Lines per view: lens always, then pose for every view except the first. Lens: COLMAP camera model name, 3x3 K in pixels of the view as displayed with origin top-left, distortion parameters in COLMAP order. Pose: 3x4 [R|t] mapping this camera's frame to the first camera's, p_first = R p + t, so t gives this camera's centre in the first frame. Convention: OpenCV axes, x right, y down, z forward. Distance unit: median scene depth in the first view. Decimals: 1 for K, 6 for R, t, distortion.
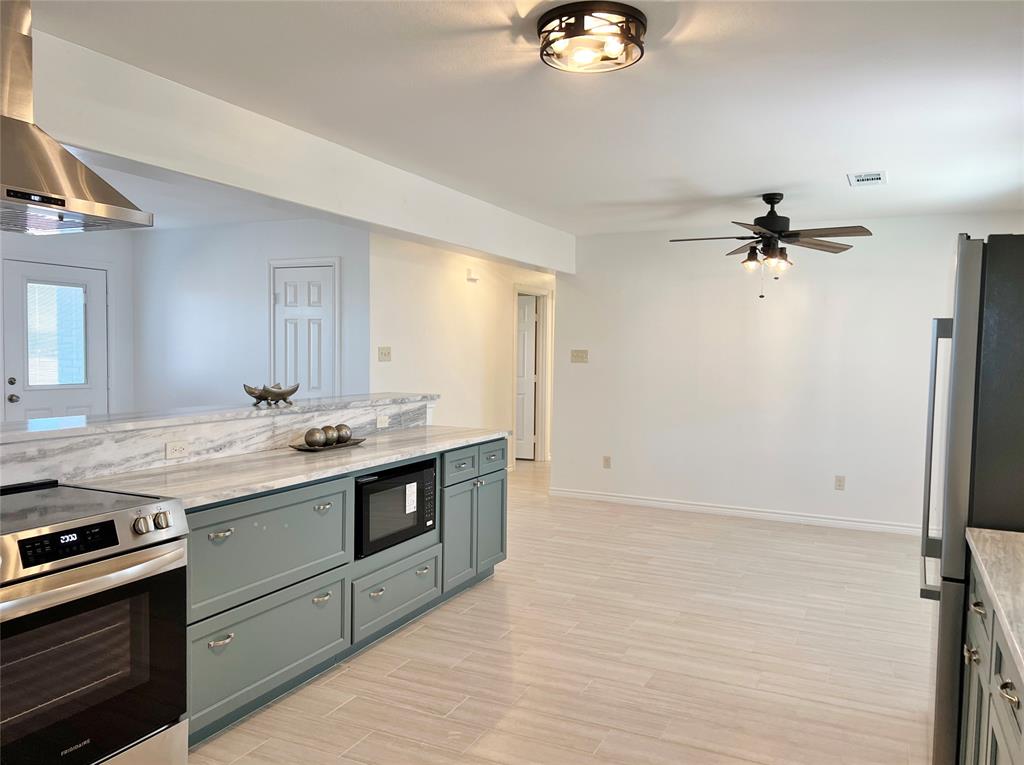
lens RADIAL K [[771.5, 0, 512.0], [0, 771.5, 382.5], [0, 0, 1]] dist [0.007684, 0.002570]
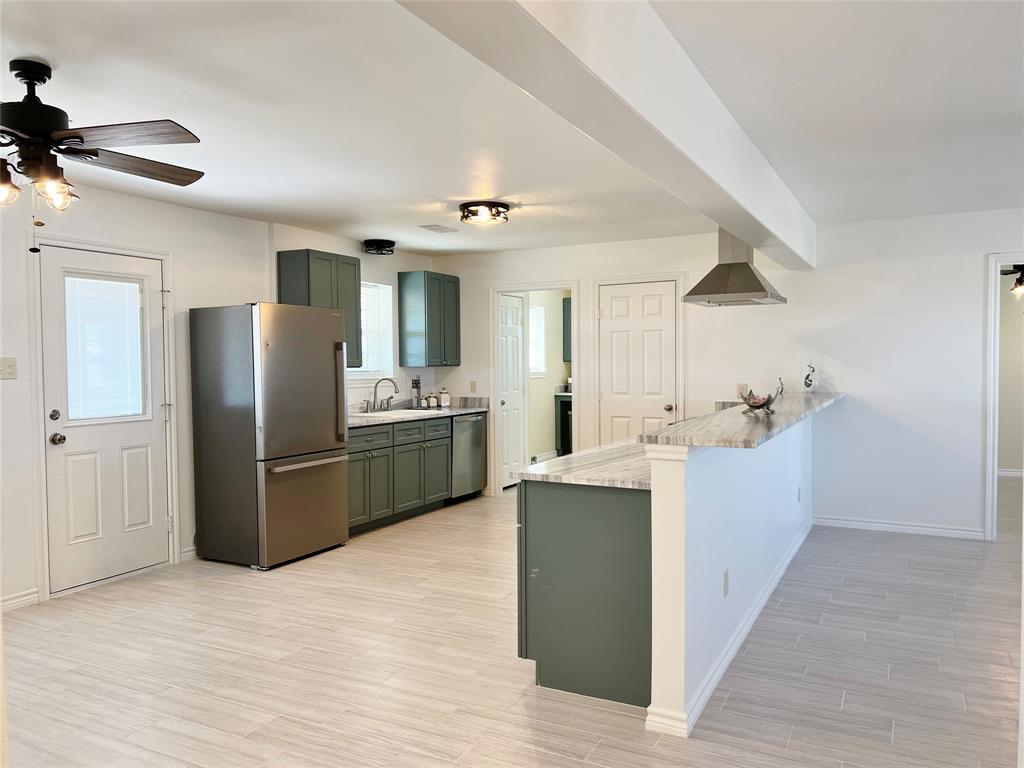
lens RADIAL K [[771.5, 0, 512.0], [0, 771.5, 384.0], [0, 0, 1]] dist [0.007684, 0.002570]
pose [[-0.999592, -0.012435, 0.025695, -0.018343], [-0.010426, 0.996985, 0.076891, -0.076850], [-0.026573, 0.076592, -0.996708, 1.837162]]
